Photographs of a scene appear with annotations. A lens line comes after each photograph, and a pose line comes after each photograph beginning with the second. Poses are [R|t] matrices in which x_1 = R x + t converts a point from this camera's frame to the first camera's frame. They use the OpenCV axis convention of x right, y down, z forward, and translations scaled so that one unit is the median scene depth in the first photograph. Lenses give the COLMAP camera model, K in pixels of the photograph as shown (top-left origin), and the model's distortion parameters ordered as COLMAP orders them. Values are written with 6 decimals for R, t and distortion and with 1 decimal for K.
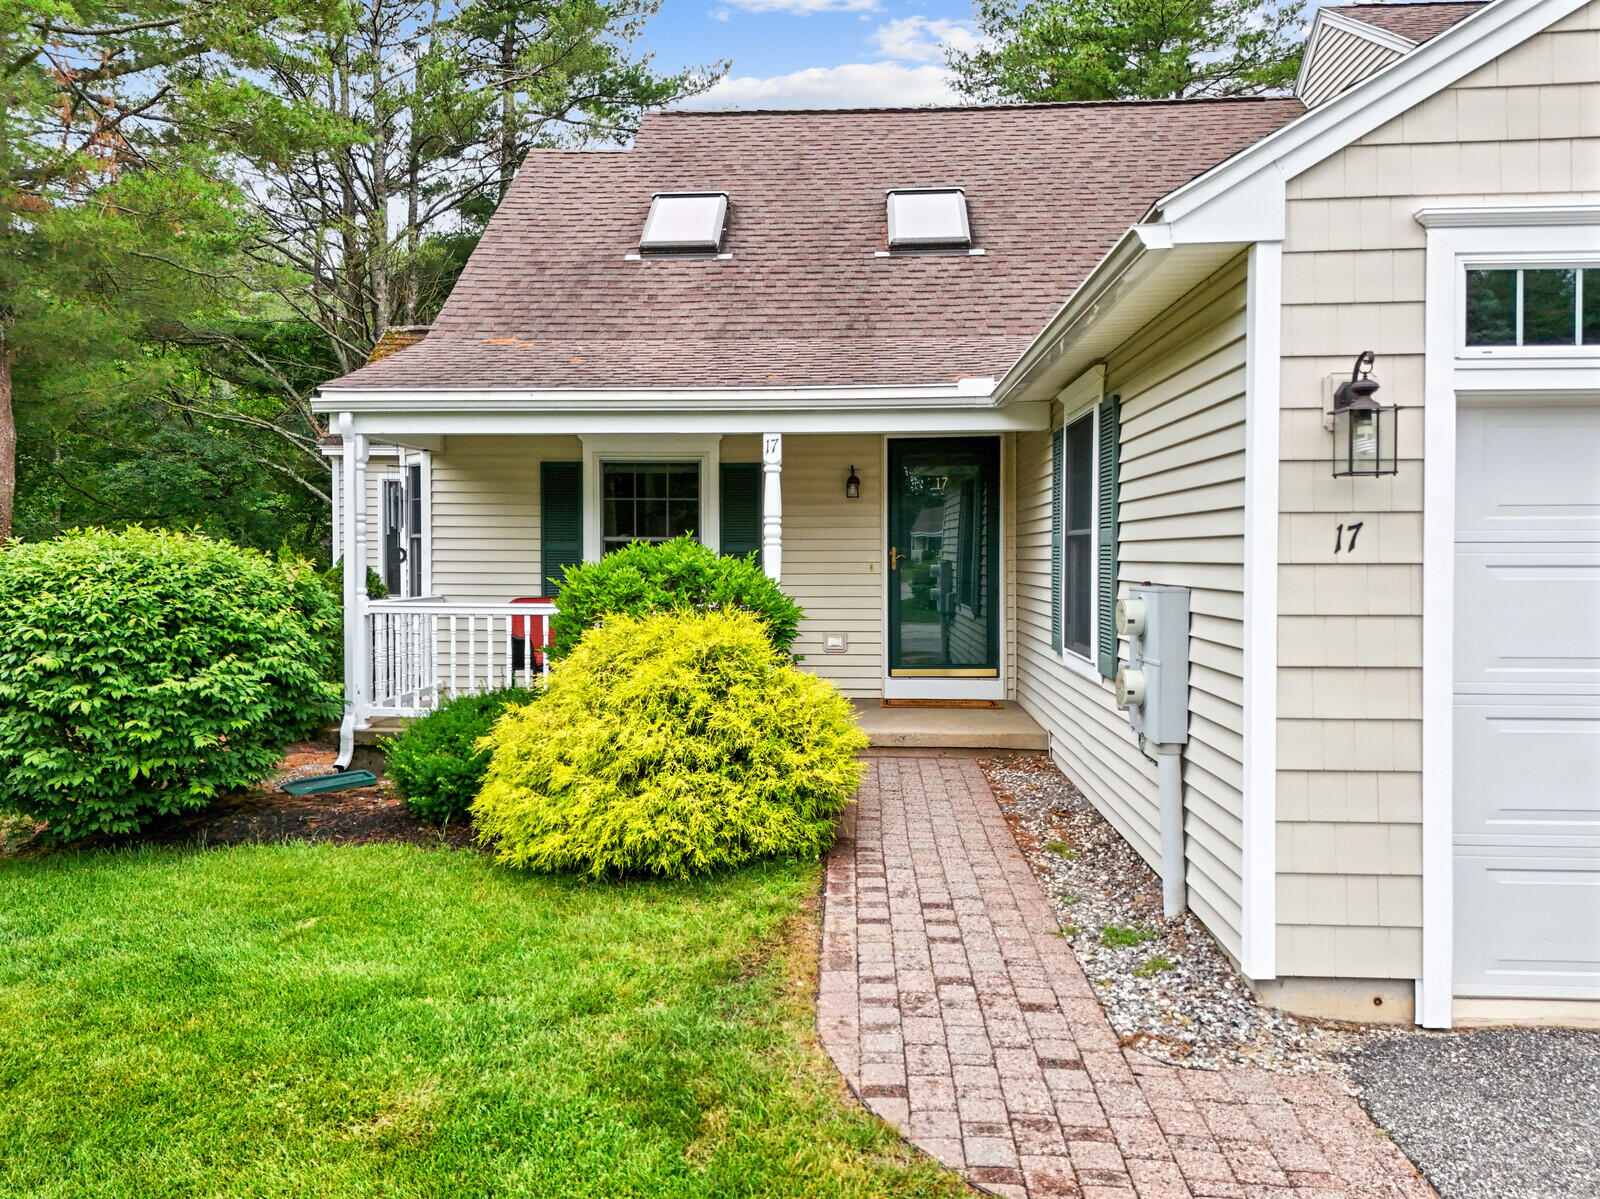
lens RADIAL K [[1128.3, 0, 793.4], [0, 1128.3, 568.5], [0, 0, 1]] dist [0.082276, -0.066777]
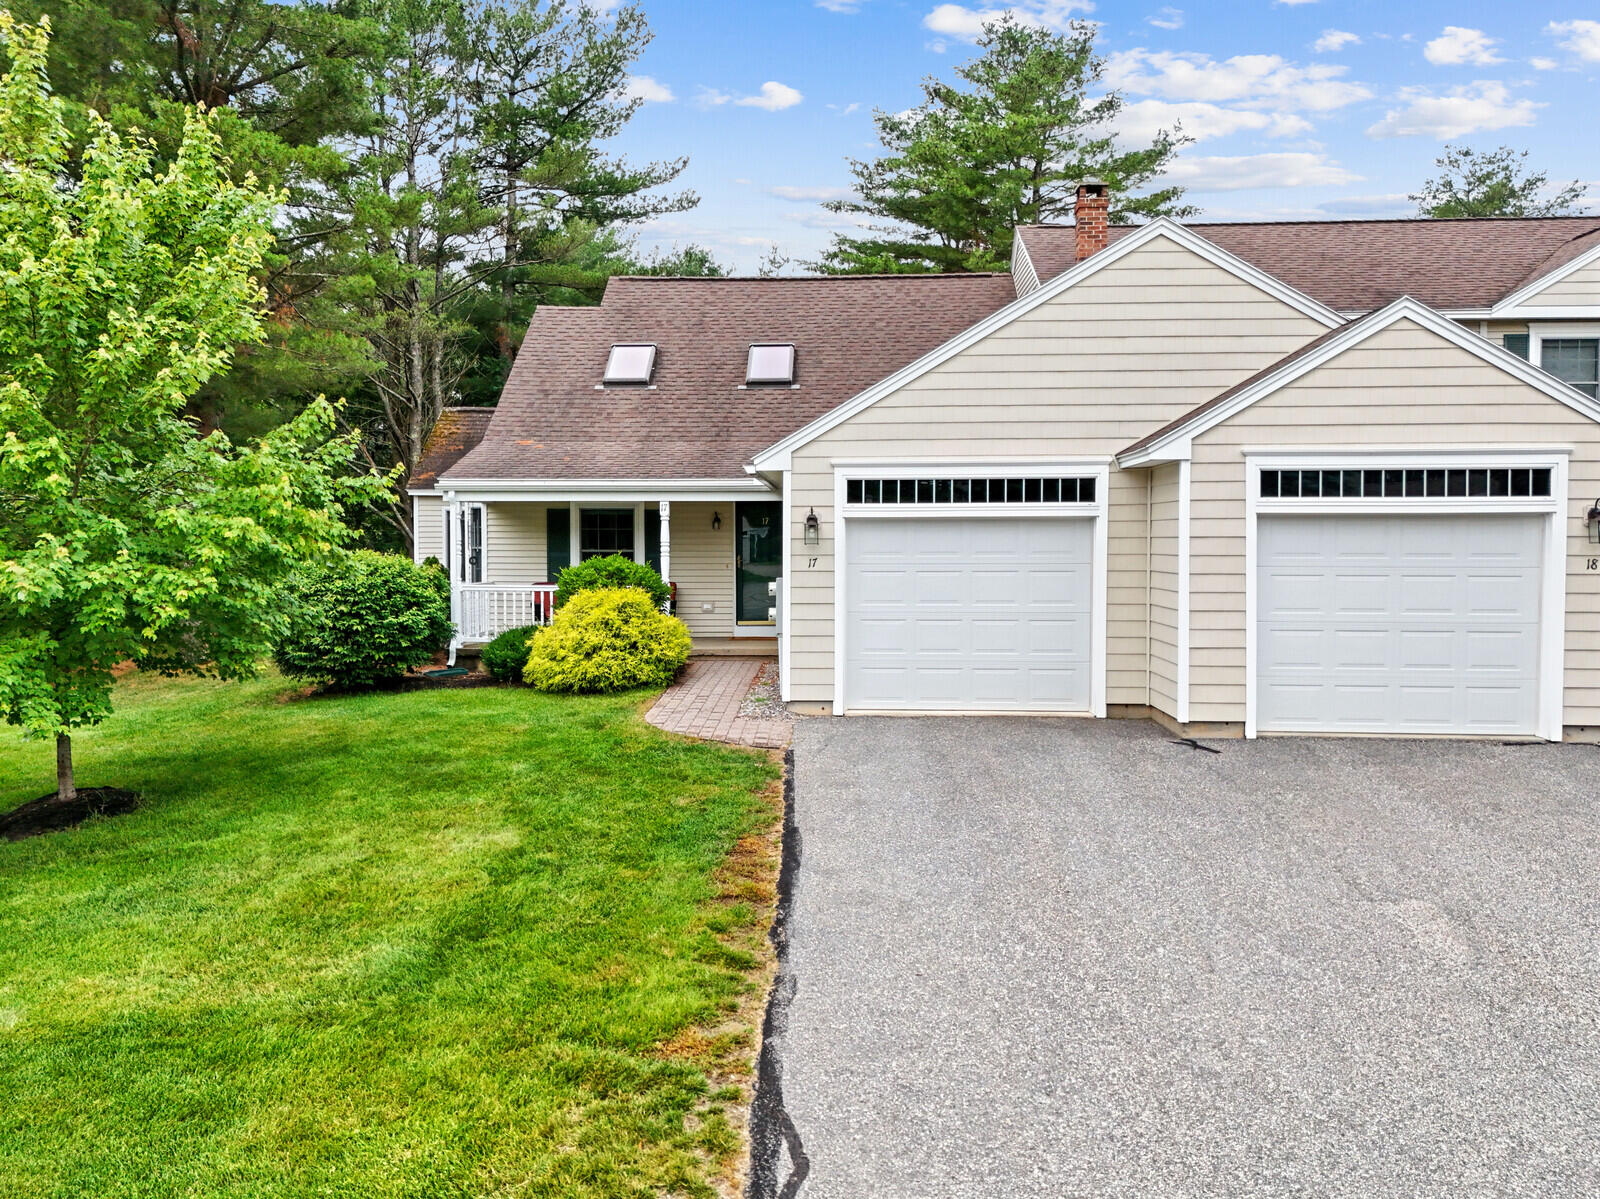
lens RADIAL K [[1123.6, 0, 803.4], [0, 1123.6, 563.7], [0, 0, 1]] dist [0.079948, -0.000883]
pose [[0.999814, 0.000188, 0.019278, 0.203895], [-0.000327, 0.999974, 0.007211, -0.023894], [-0.019276, -0.007216, 0.999788, -1.086759]]
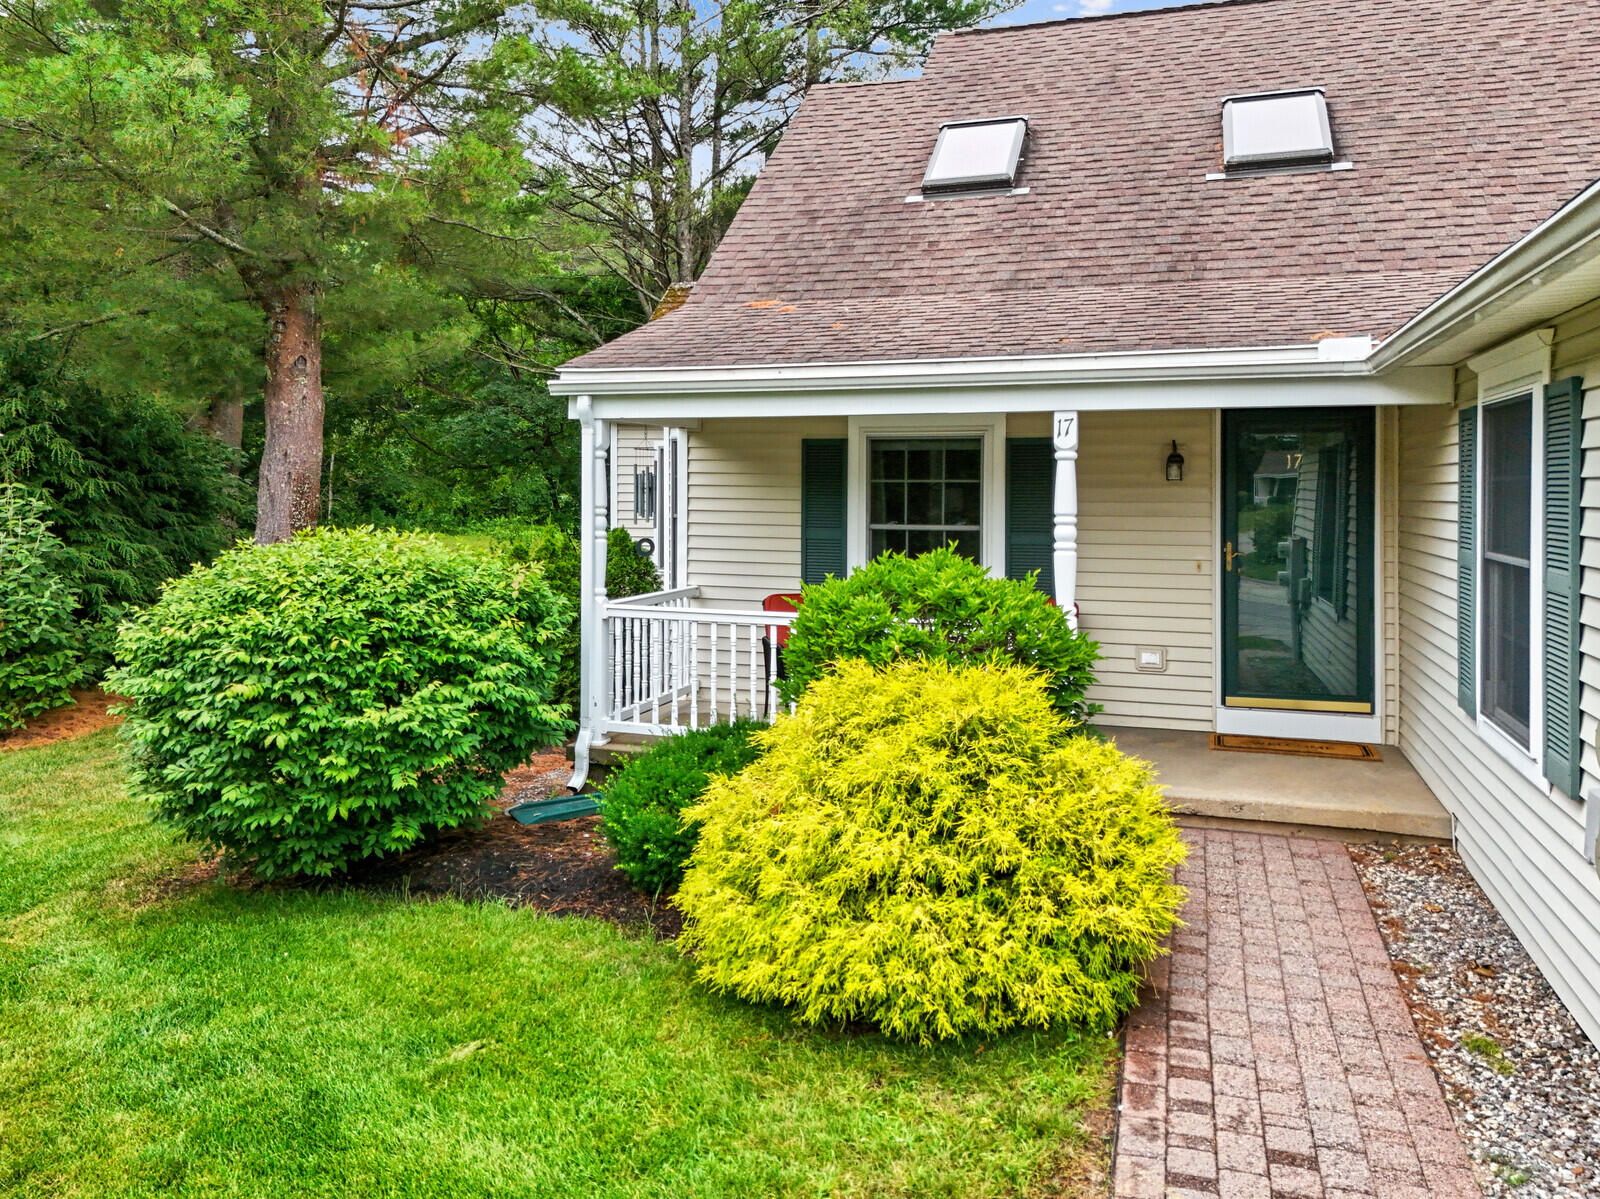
lens RADIAL K [[1169.8, 0, 819.6], [0, 1169.8, 478.7], [0, 0, 1]] dist [0.072985, -0.054473]
pose [[0.969084, 0.004637, -0.246687, 0.018963], [-0.010073, 0.999733, -0.020779, -0.056231], [0.246525, 0.022622, 0.968872, 0.158656]]
